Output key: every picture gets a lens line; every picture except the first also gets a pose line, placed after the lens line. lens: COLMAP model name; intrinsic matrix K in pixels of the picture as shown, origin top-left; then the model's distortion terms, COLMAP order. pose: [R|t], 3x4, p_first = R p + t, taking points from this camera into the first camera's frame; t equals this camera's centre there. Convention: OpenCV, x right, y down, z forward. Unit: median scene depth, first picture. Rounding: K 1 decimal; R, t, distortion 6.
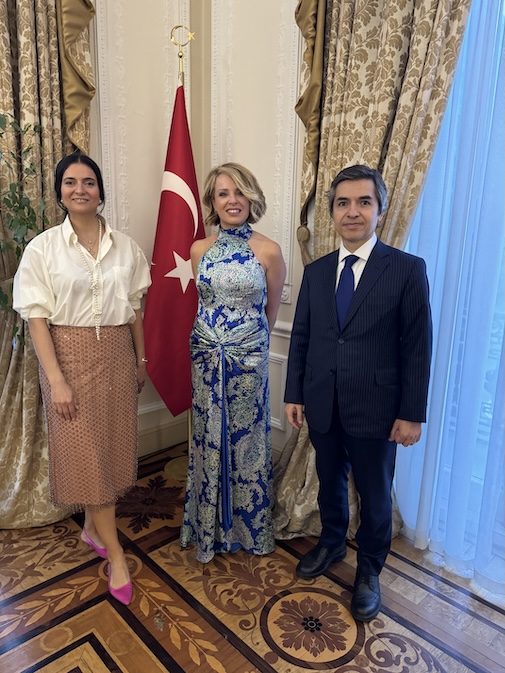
lens RADIAL K [[483.8, 0, 251.1], [0, 483.8, 341.5], [0, 0, 1]] dist [0.003881, -0.006564]
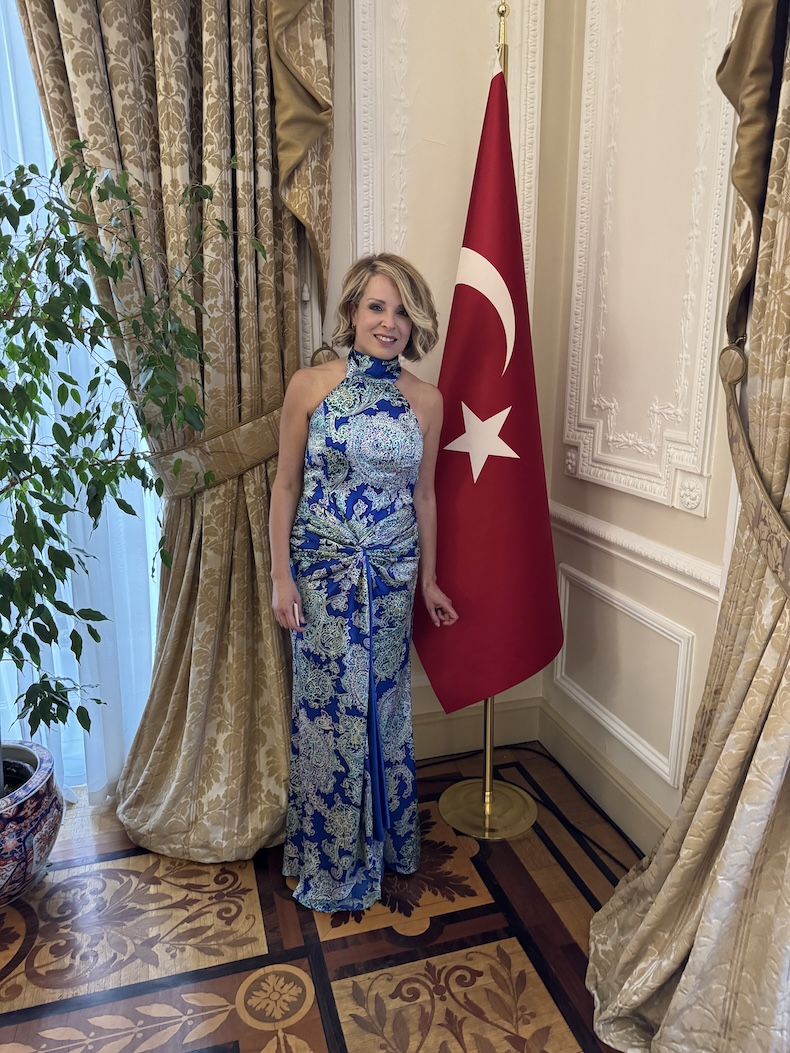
lens RADIAL K [[756.9, 0, 396.4], [0, 756.9, 527.2], [0, 0, 1]] dist [0.003881, -0.006564]
pose [[0.891099, 0.082984, -0.446157, 0.169543], [-0.073081, 0.996548, 0.039393, -0.090496], [0.447886, -0.002497, 0.894087, 0.277489]]
